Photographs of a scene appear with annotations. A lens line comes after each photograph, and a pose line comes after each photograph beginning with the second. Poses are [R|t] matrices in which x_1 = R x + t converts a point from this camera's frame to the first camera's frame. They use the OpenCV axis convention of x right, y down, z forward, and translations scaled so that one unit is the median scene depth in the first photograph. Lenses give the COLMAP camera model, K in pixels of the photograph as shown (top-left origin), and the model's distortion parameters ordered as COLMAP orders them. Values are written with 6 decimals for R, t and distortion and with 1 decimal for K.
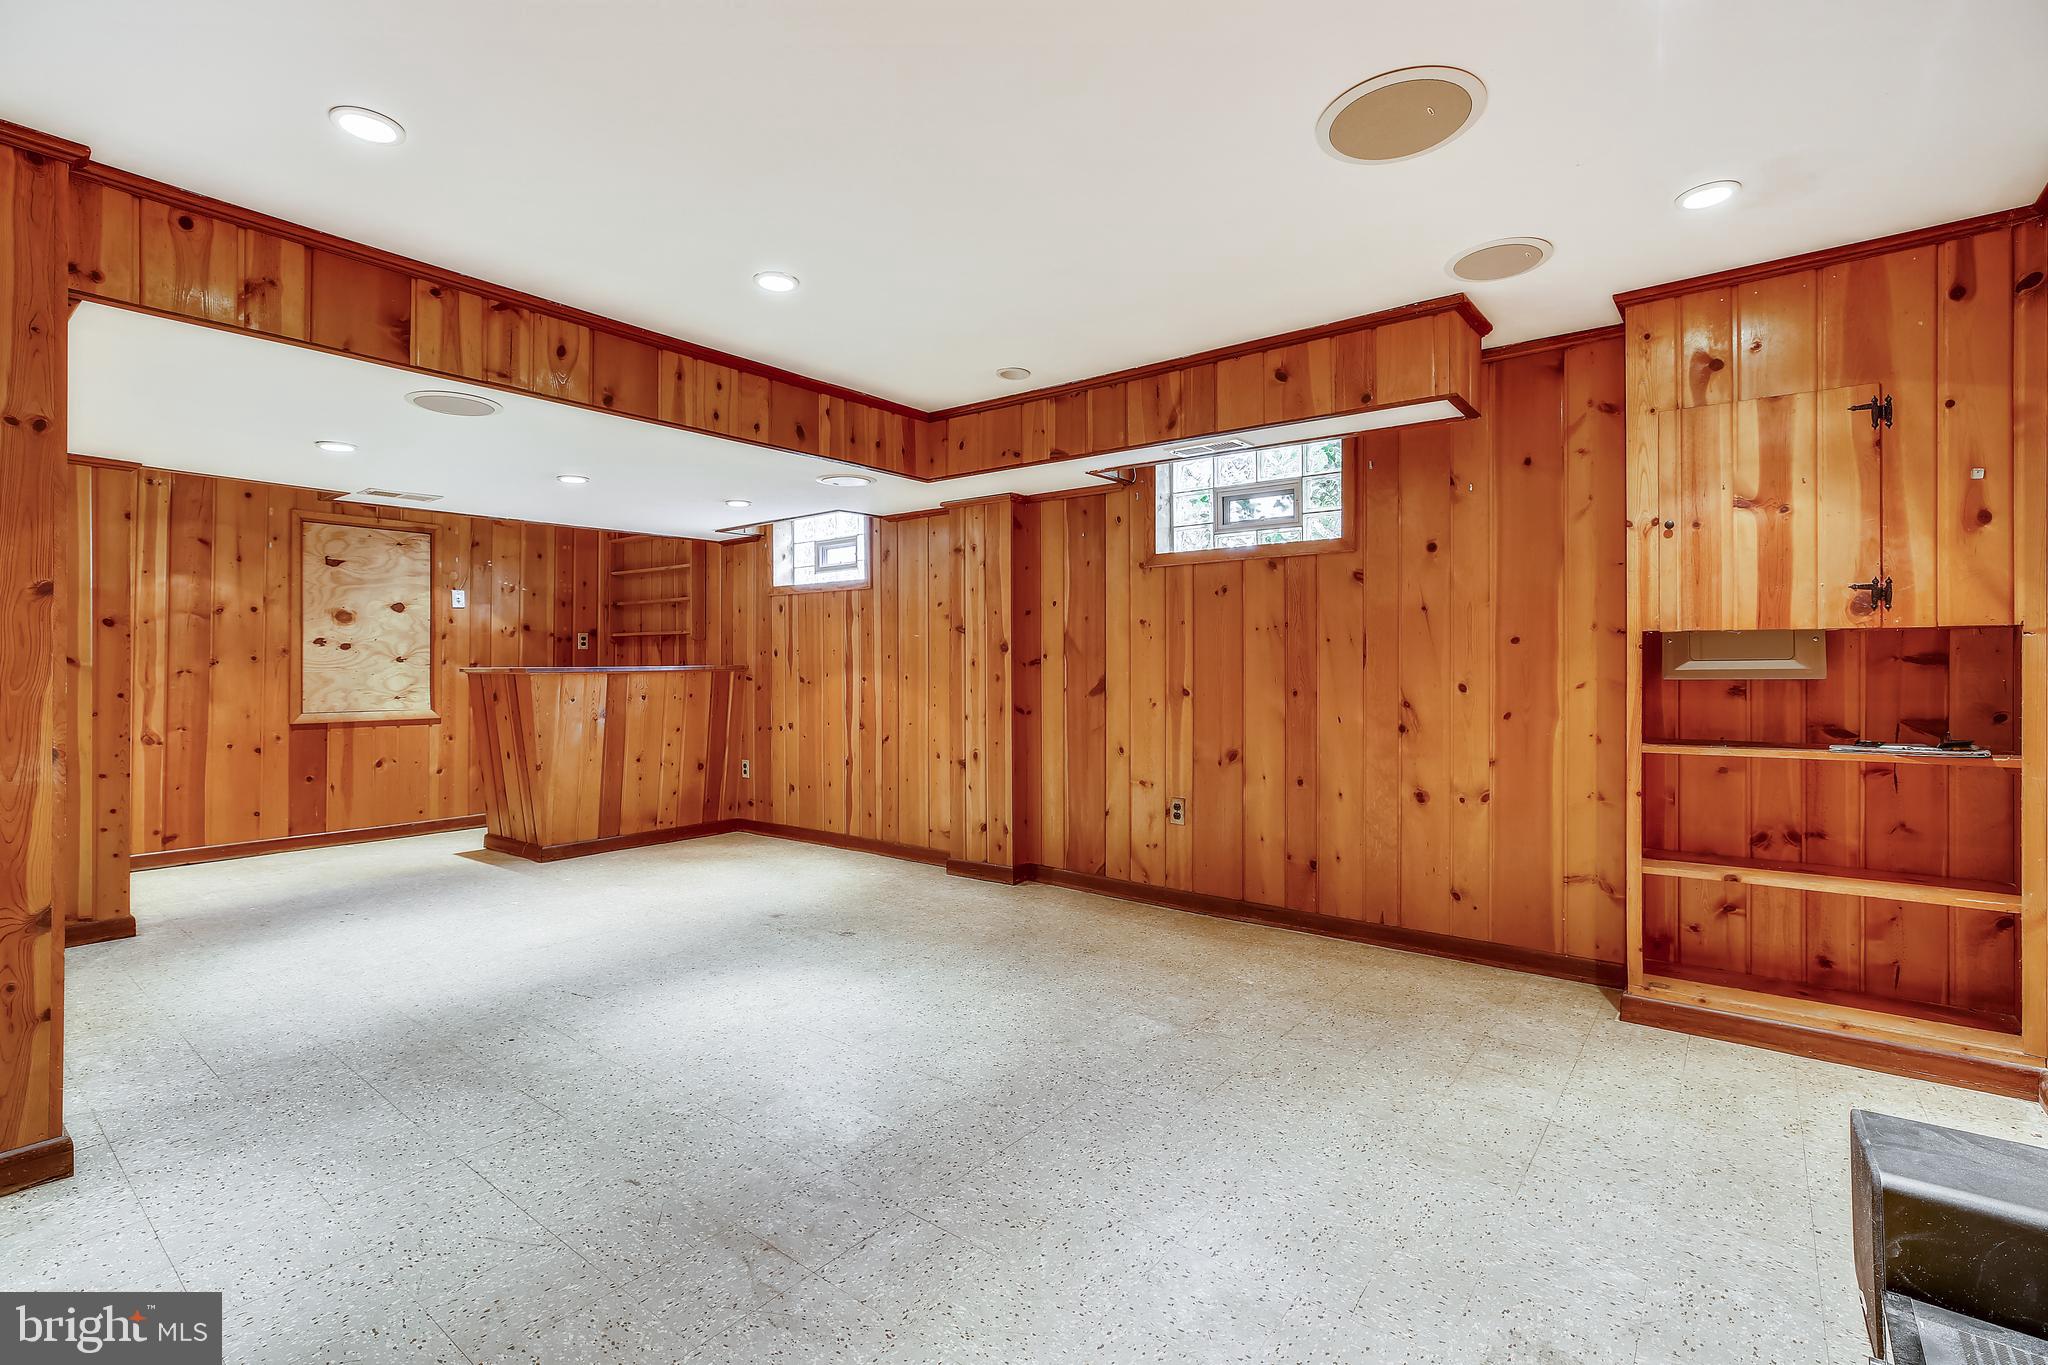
lens RADIAL K [[931.0, 0, 1028.3], [0, 931.0, 669.8], [0, 0, 1]] dist [-0.024843, 0.010164]
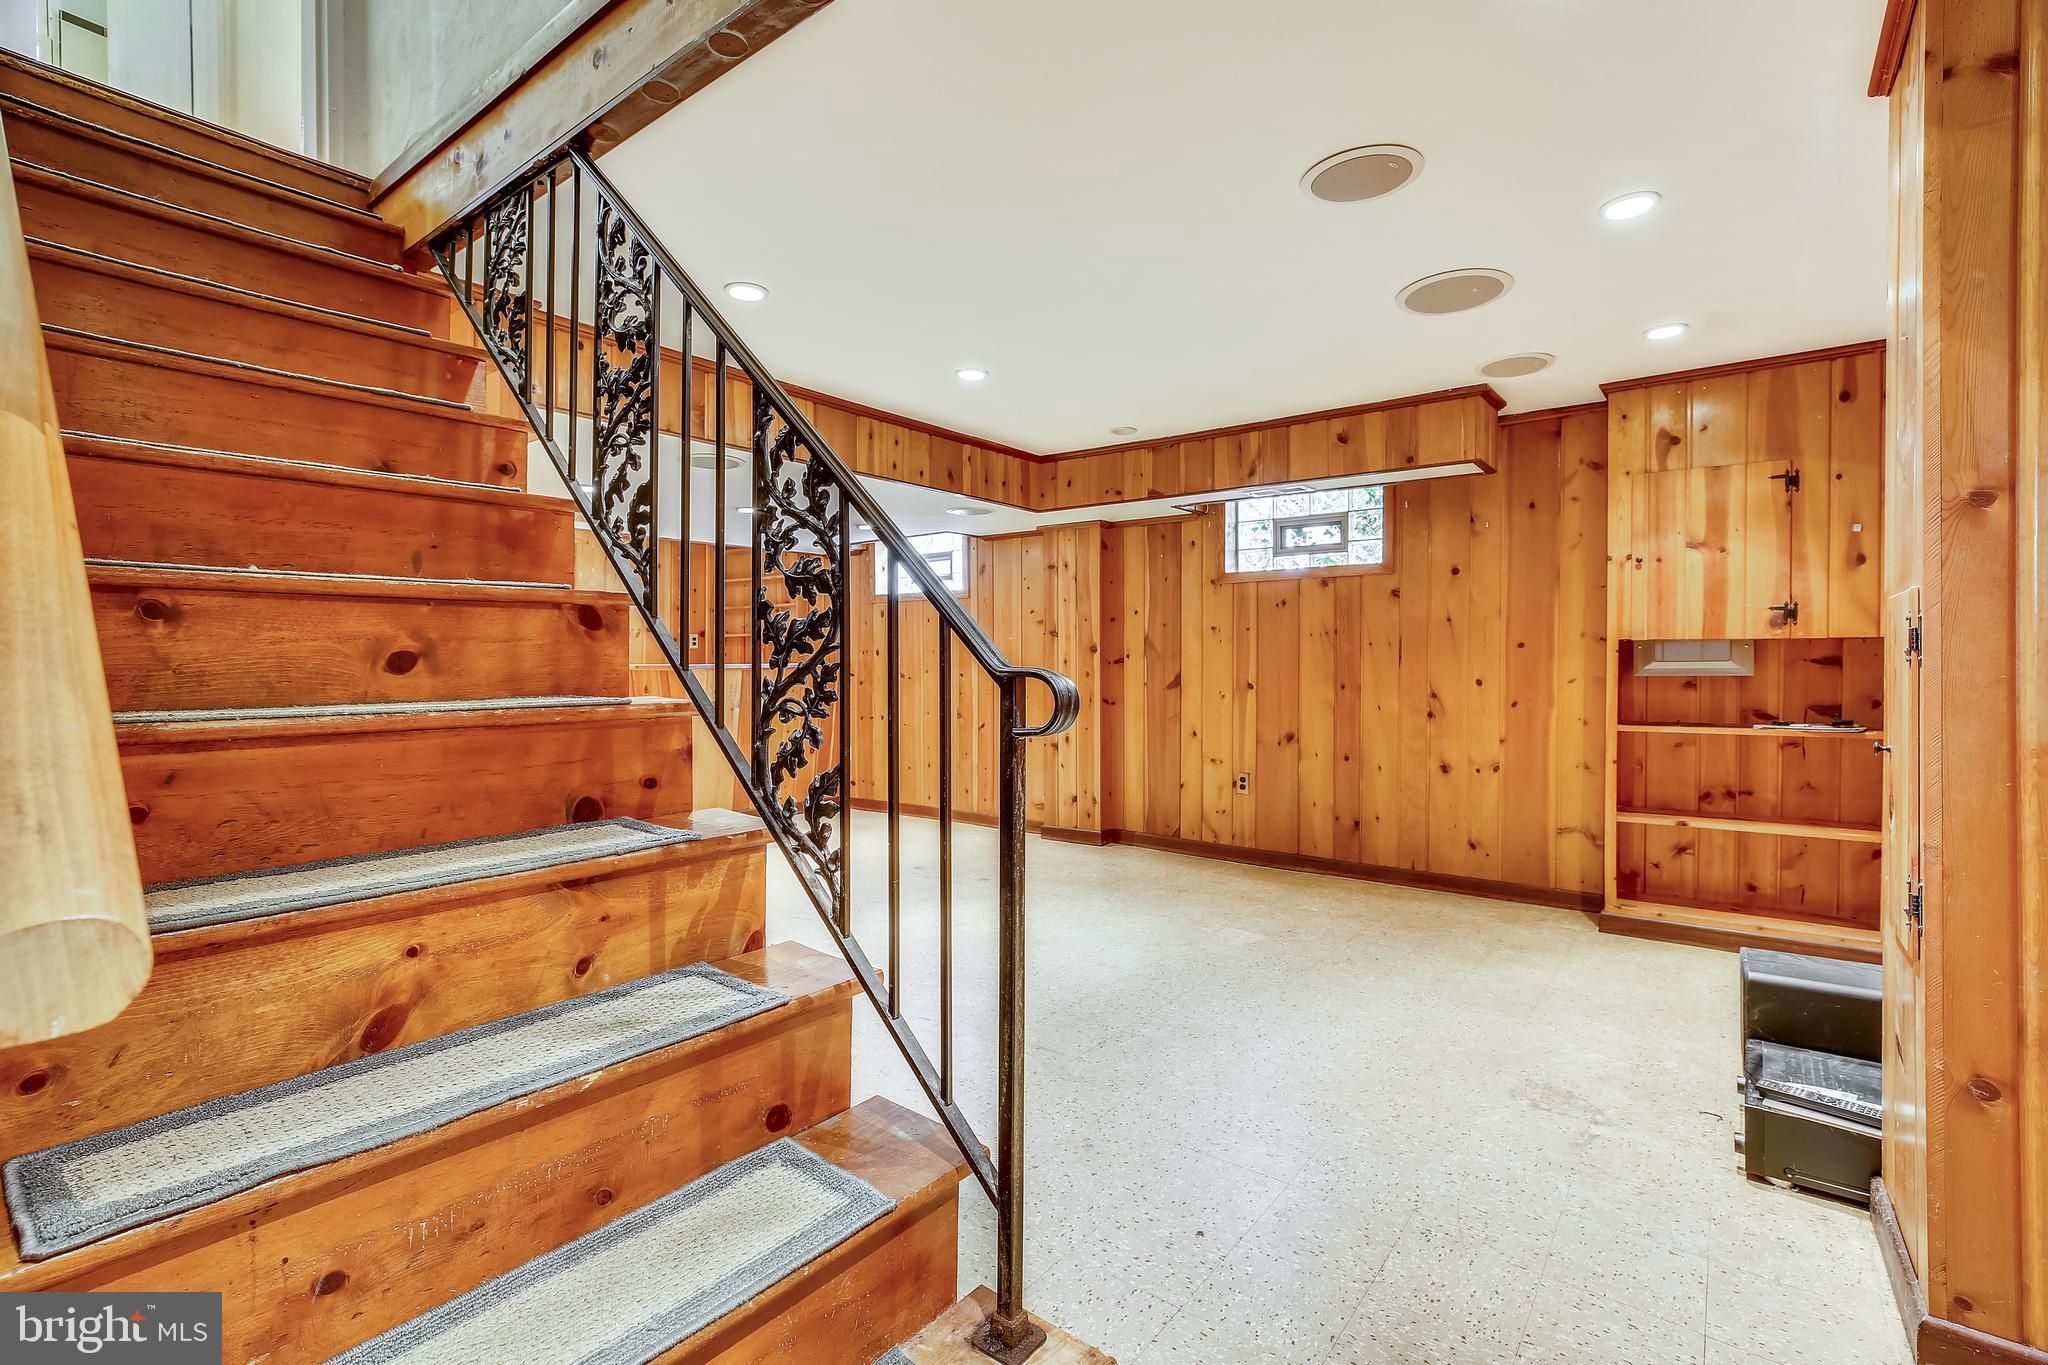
lens RADIAL K [[931.0, 0, 1030.1], [0, 931.0, 679.6], [0, 0, 1]] dist [-0.024843, 0.010164]
pose [[0.999956, 0.001563, 0.009226, -0.131753], [-0.001686, 0.999910, 0.013324, -0.000175], [-0.009205, -0.013339, 0.999869, -0.219447]]
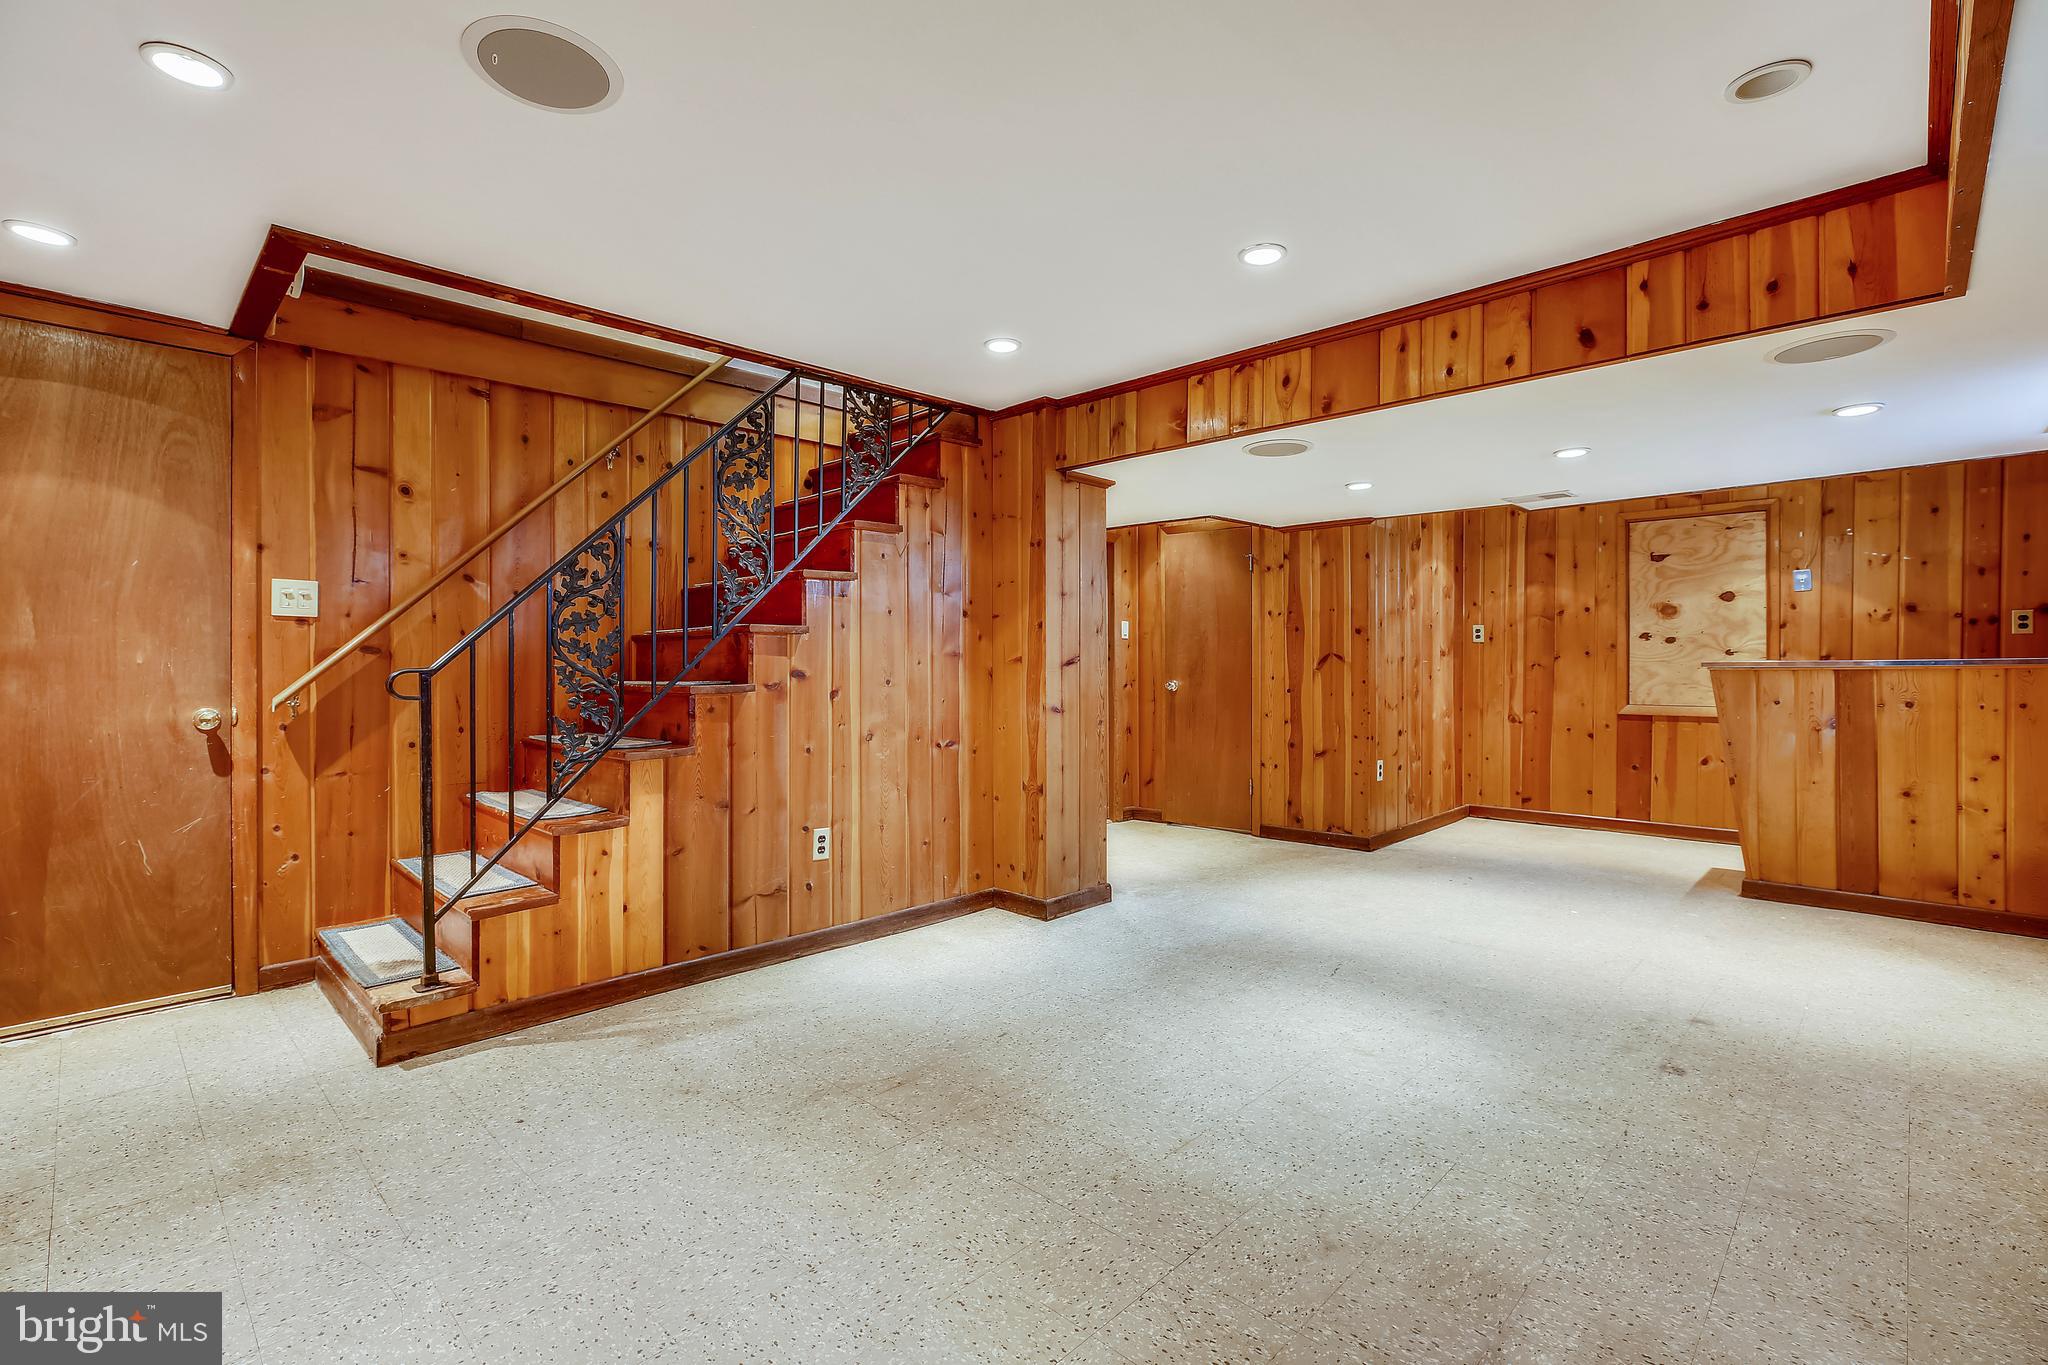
lens RADIAL K [[931.0, 0, 1017.3], [0, 931.0, 664.8], [0, 0, 1]] dist [-0.024843, 0.010164]
pose [[-0.110553, 0.003633, -0.993864, 0.455049], [0.000308, 0.999993, 0.003621, -0.003274], [0.993870, 0.000095, -0.110553, 0.559218]]
